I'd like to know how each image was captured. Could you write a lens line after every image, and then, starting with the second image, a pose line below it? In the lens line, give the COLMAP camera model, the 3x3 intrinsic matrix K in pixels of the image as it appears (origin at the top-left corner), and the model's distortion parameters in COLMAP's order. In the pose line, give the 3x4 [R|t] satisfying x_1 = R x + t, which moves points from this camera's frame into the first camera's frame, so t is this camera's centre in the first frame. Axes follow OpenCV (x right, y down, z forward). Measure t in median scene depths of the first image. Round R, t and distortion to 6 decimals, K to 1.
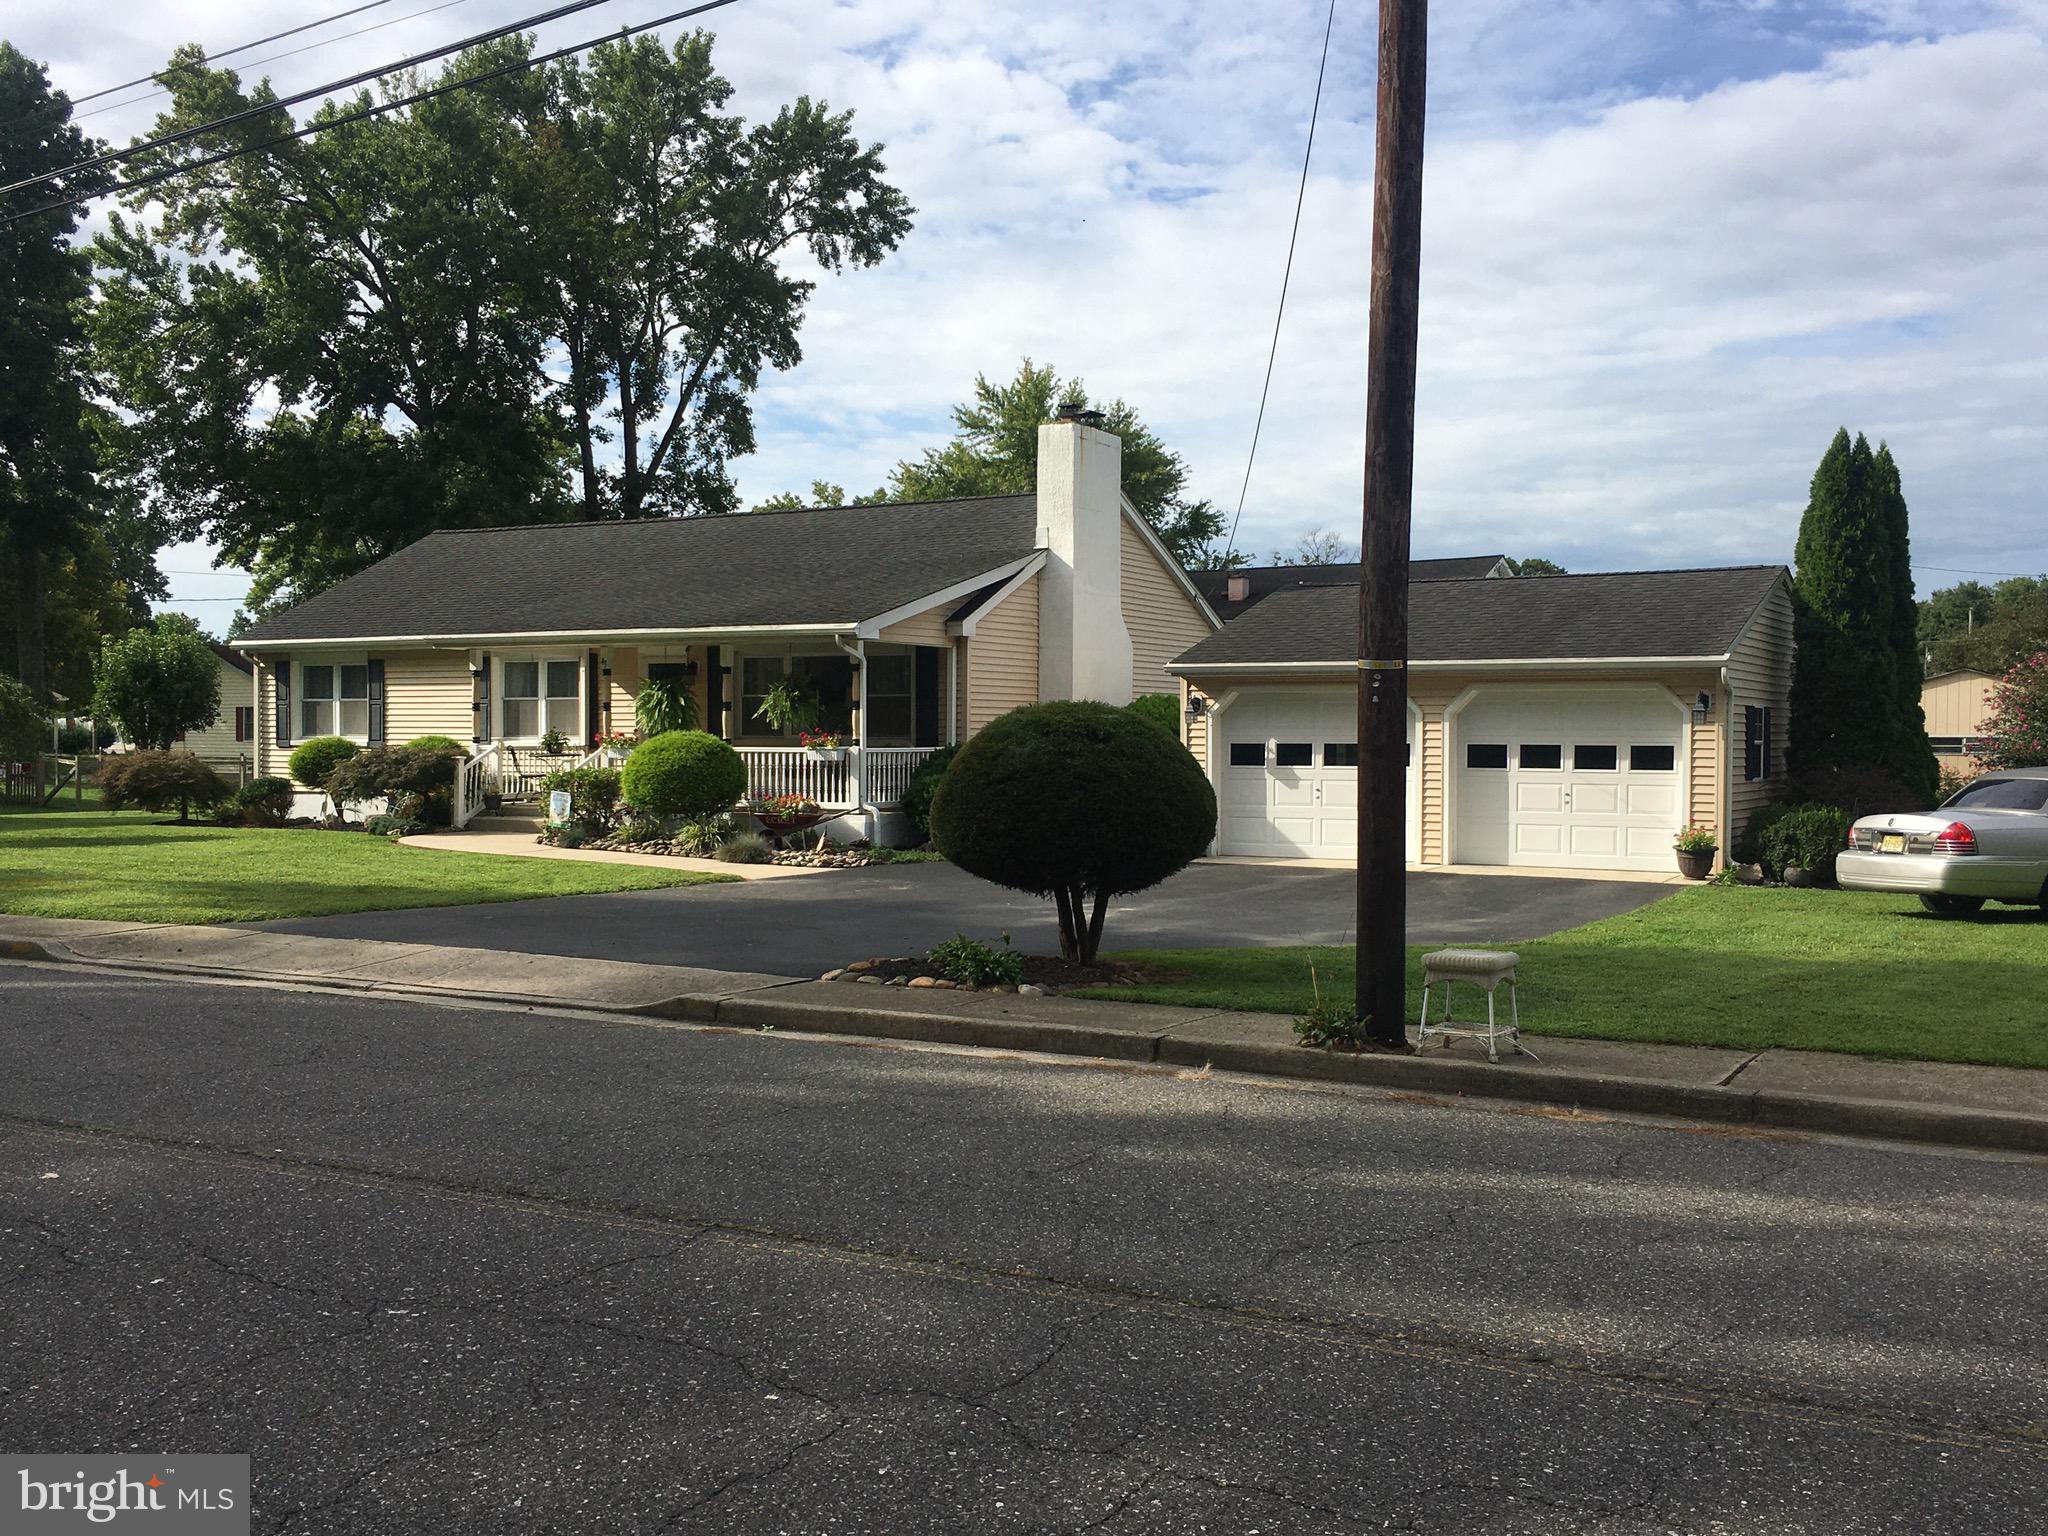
lens RADIAL K [[1969.3, 0, 1024.0], [0, 1969.3, 768.0], [0, 0, 1]] dist [0.044878, 0.004123]
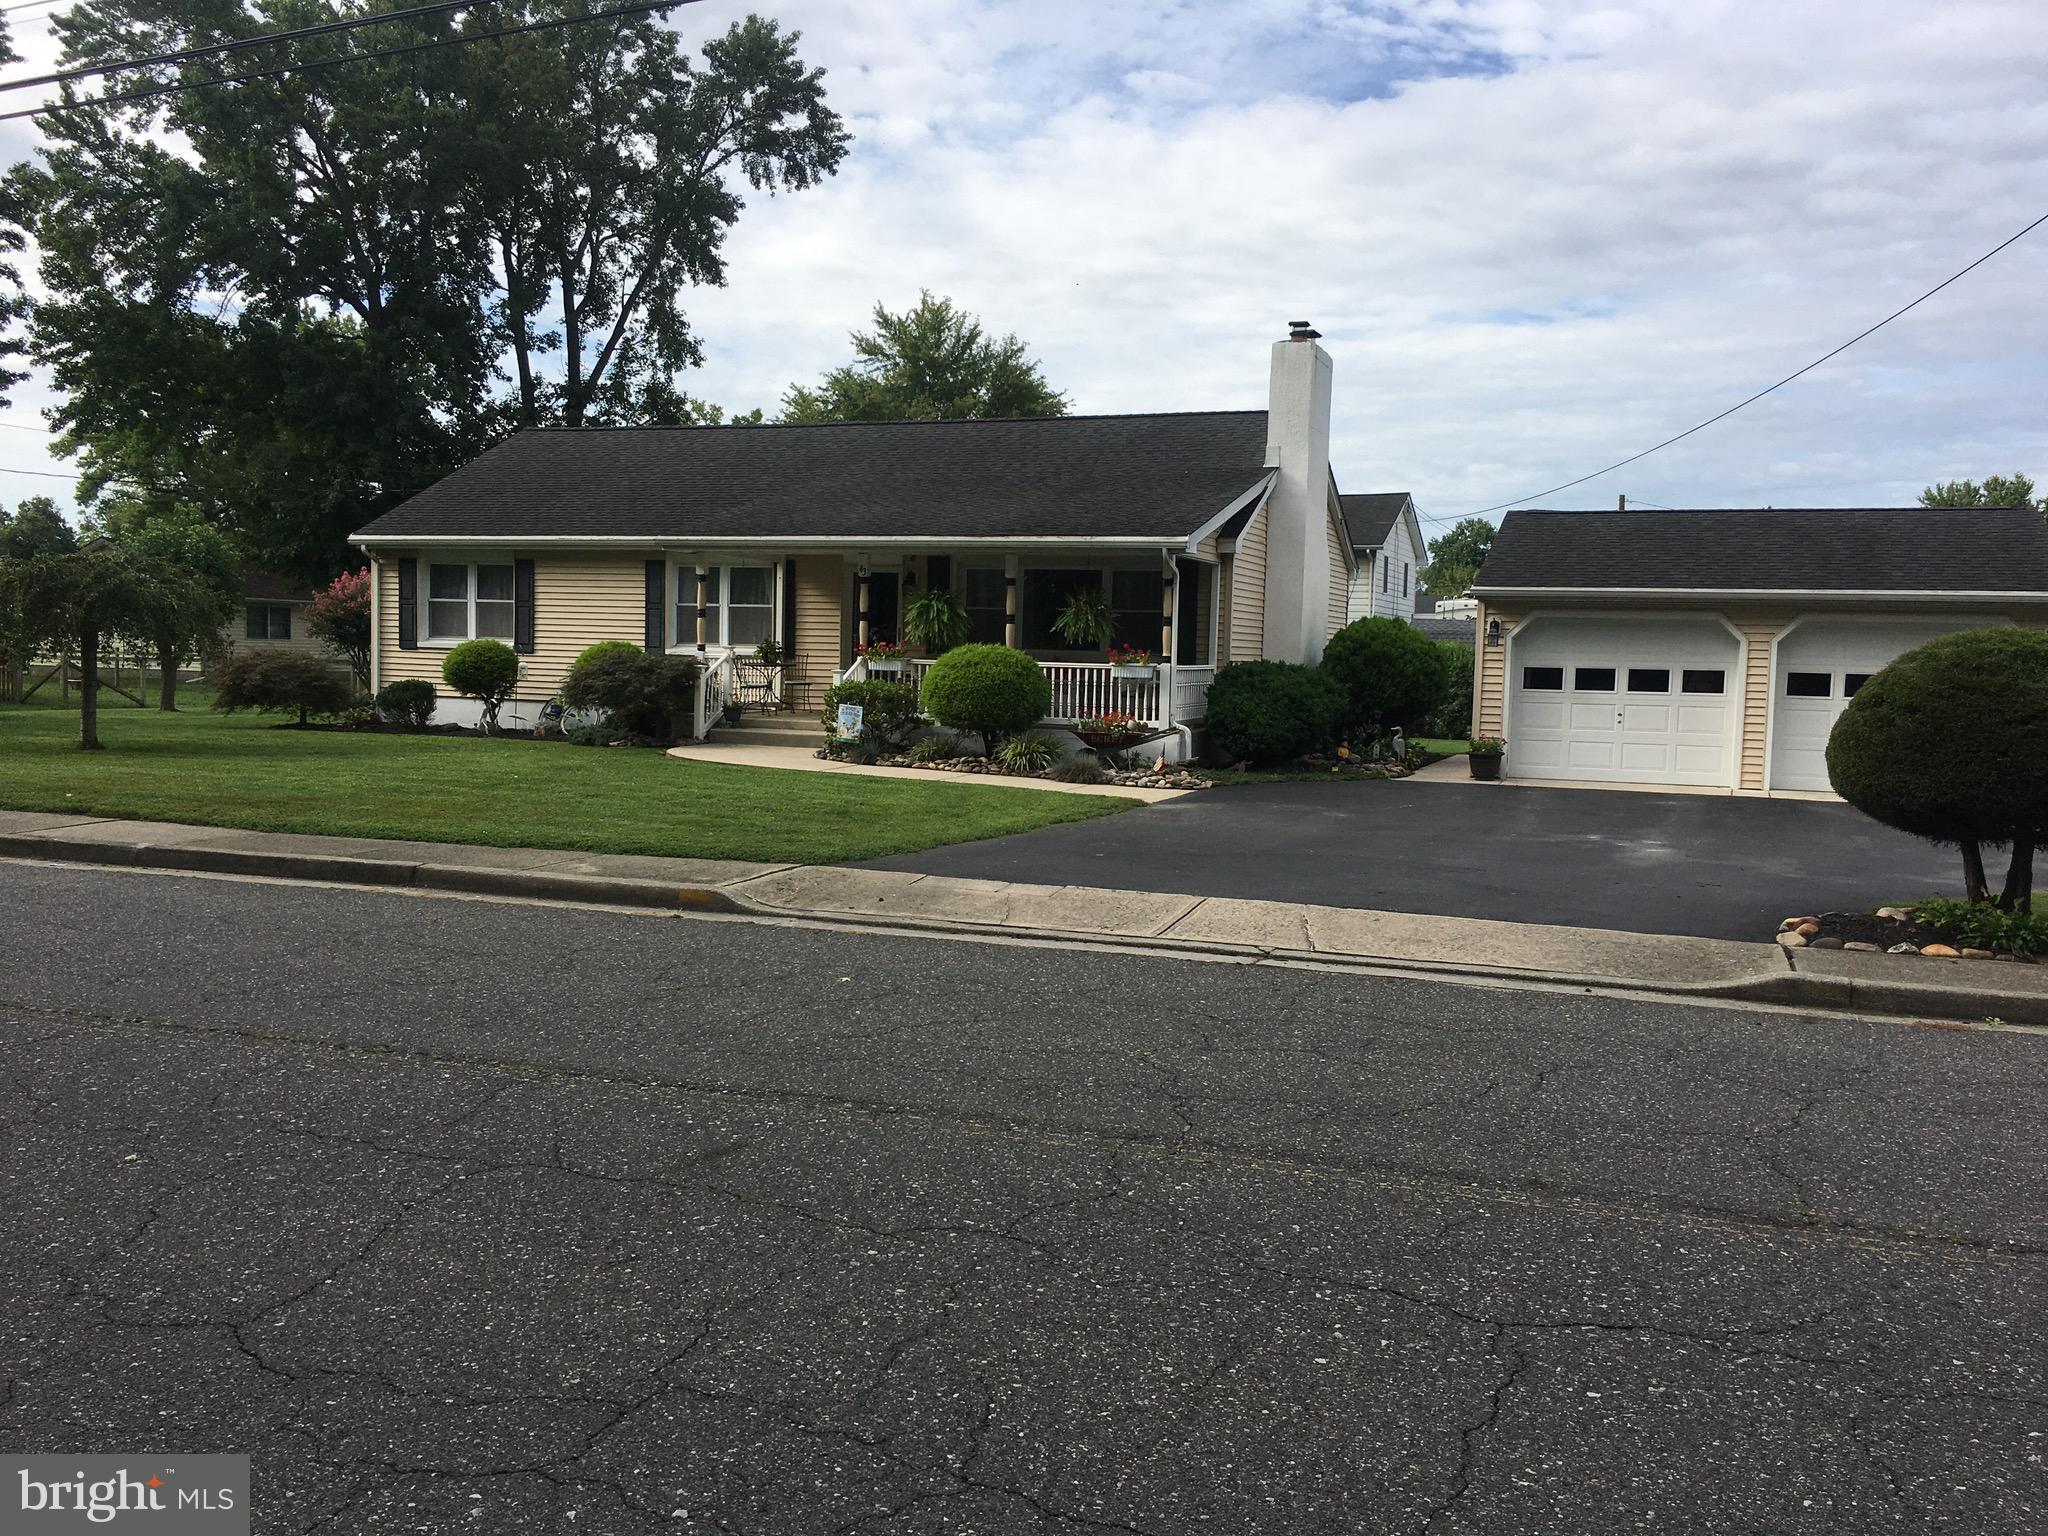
lens RADIAL K [[1743.6, 0, 1024.0], [0, 1743.6, 768.0], [0, 0, 1]] dist [0.078671, -0.097984]
pose [[0.986505, 0.008544, 0.163506, -0.131908], [-0.017221, 0.998513, 0.051726, -0.001260], [-0.162821, -0.053844, 0.985185, 0.068117]]
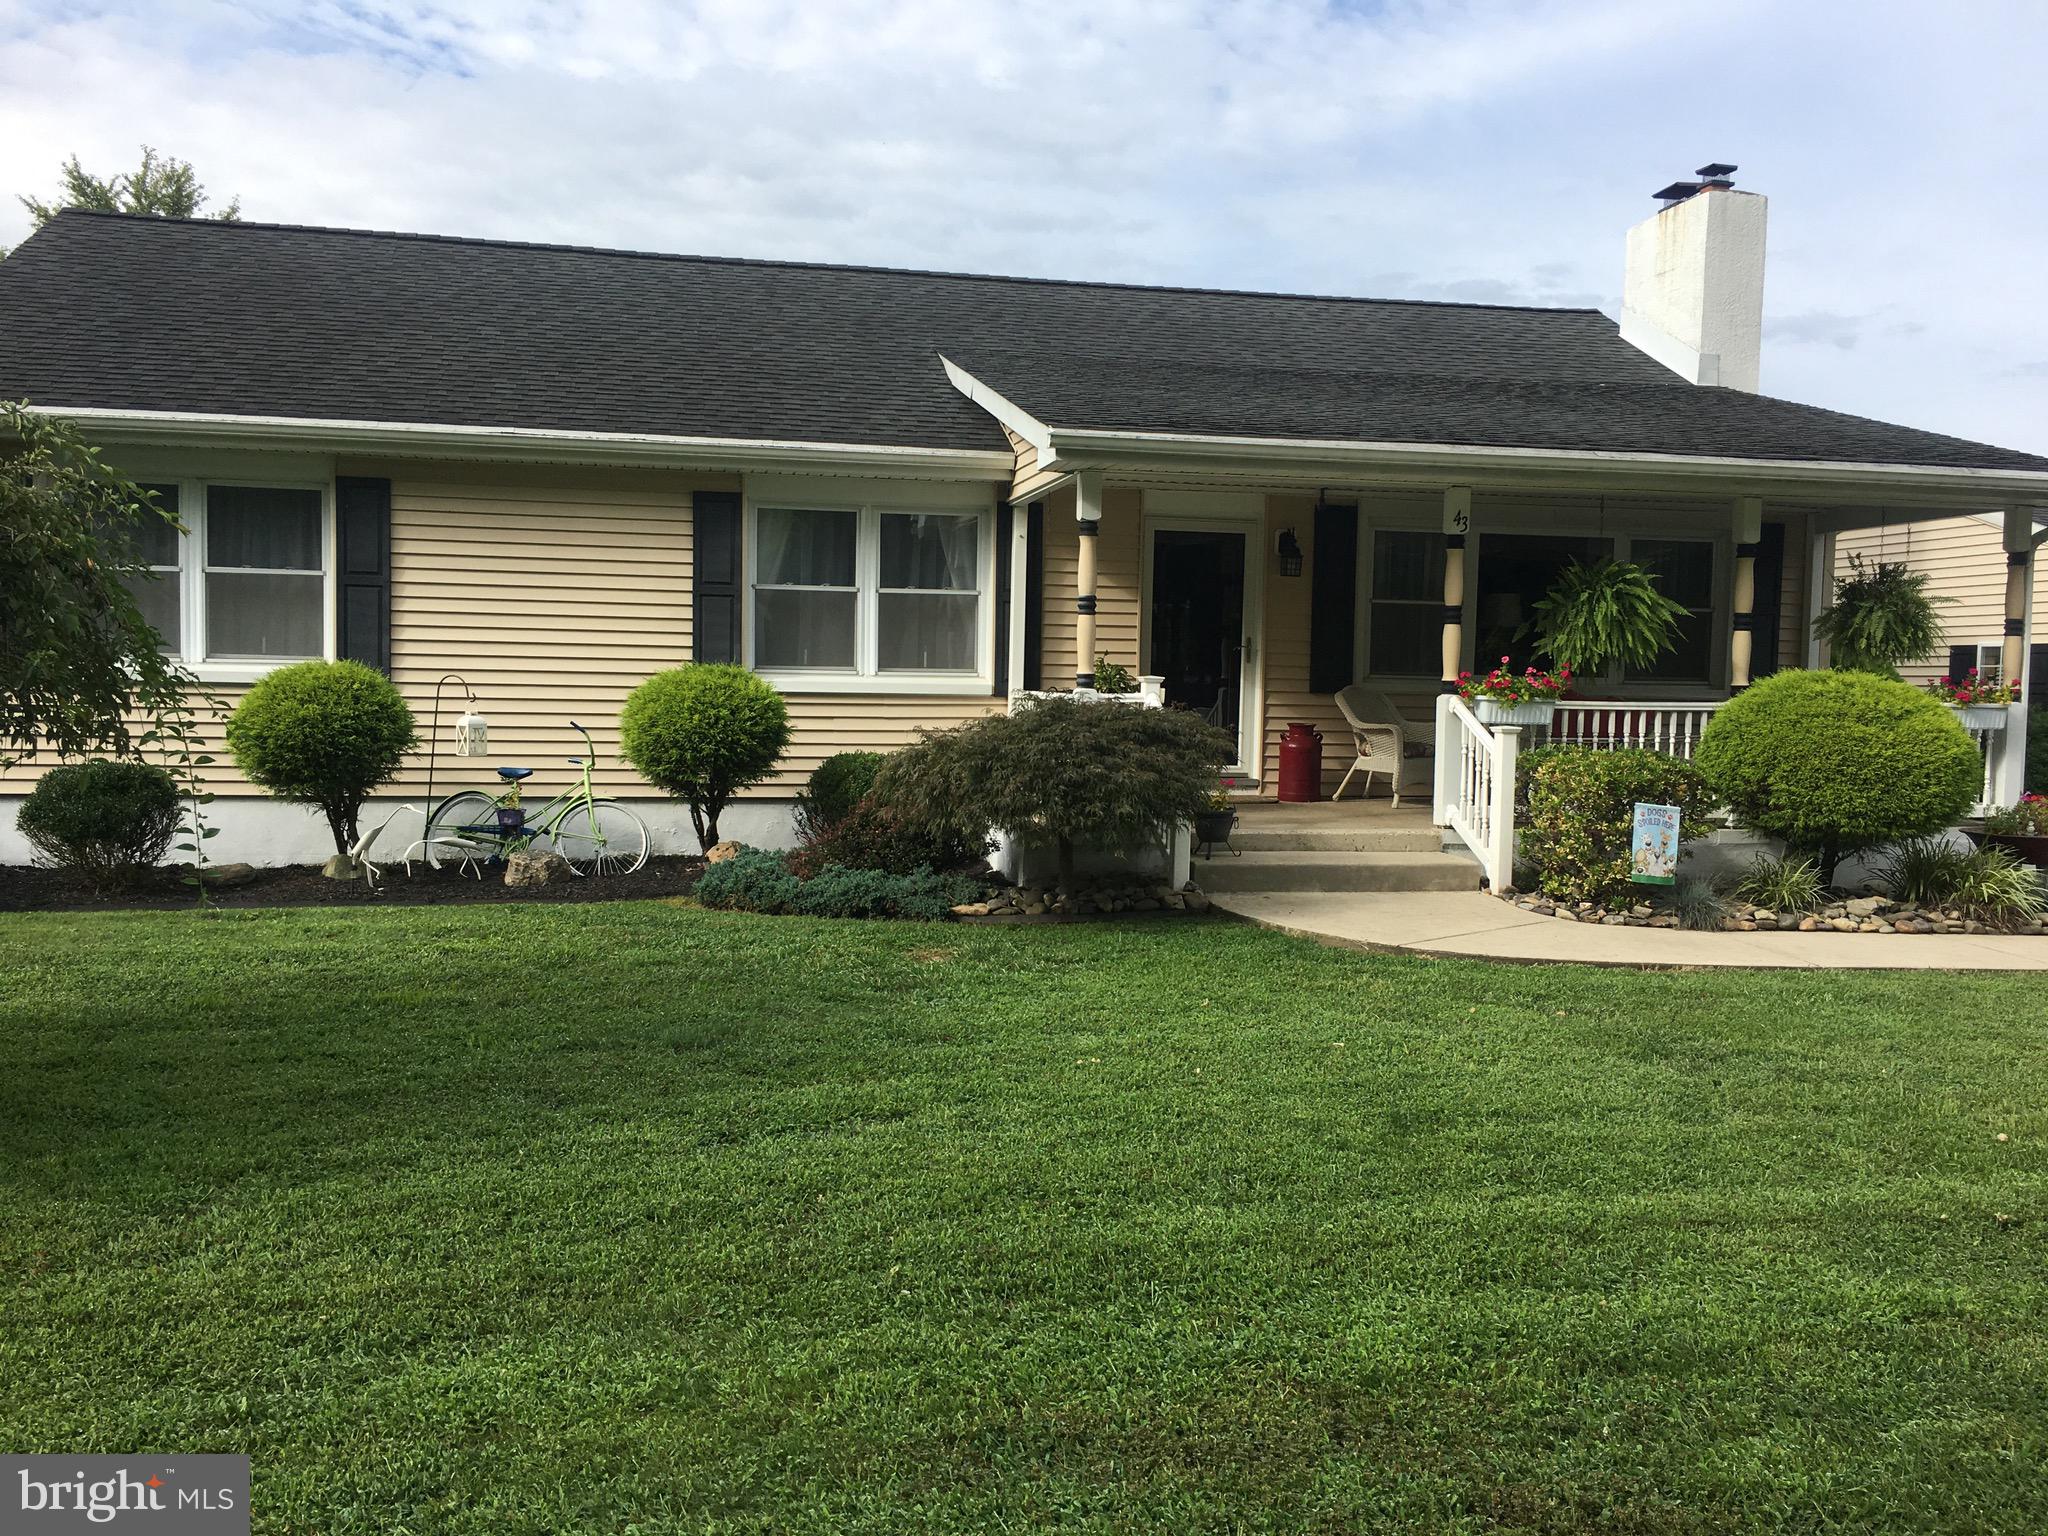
lens RADIAL K [[1743.6, 0, 1024.0], [0, 1743.6, 768.0], [0, 0, 1]] dist [0.078671, -0.097984]
pose [[0.744963, -0.028343, 0.666503, -0.277427], [-0.003758, 0.998903, 0.046679, -0.006637], [-0.667095, -0.037279, 0.744040, 0.363245]]
